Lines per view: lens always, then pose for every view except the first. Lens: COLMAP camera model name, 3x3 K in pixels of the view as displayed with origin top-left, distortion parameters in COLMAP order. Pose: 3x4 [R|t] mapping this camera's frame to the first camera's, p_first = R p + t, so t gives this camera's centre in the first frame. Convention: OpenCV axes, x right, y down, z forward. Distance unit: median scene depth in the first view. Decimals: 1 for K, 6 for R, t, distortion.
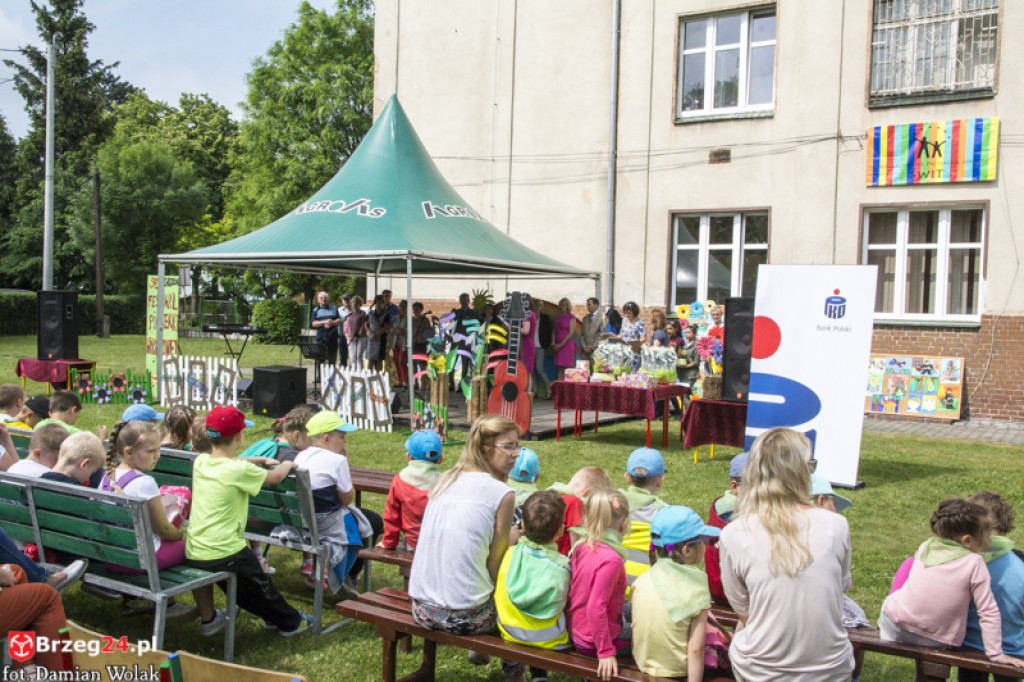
lens RADIAL K [[947.7, 0, 512.0], [0, 947.7, 341.0], [0, 0, 1]] dist [-0.090641, 0.192579]
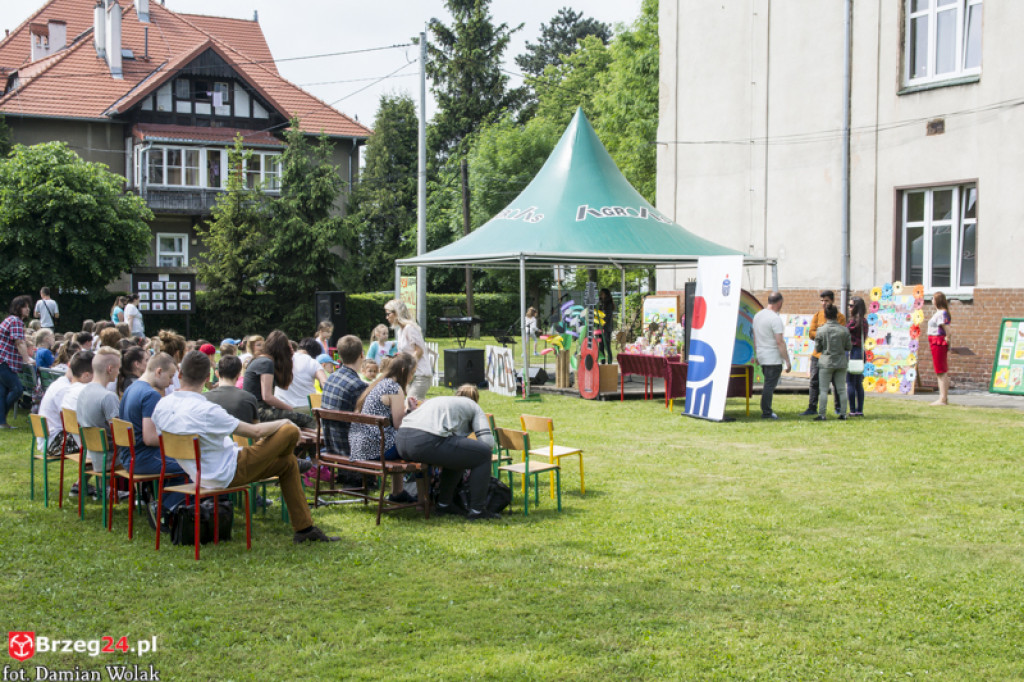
lens RADIAL K [[1464.8, 0, 509.8], [0, 1464.8, 343.7], [0, 0, 1]] dist [0.044641, 0.105958]
pose [[0.877256, -0.012975, -0.479847, 0.535440], [0.008703, 0.999900, -0.011127, 0.031745], [0.479943, 0.005585, 0.877282, -0.478488]]
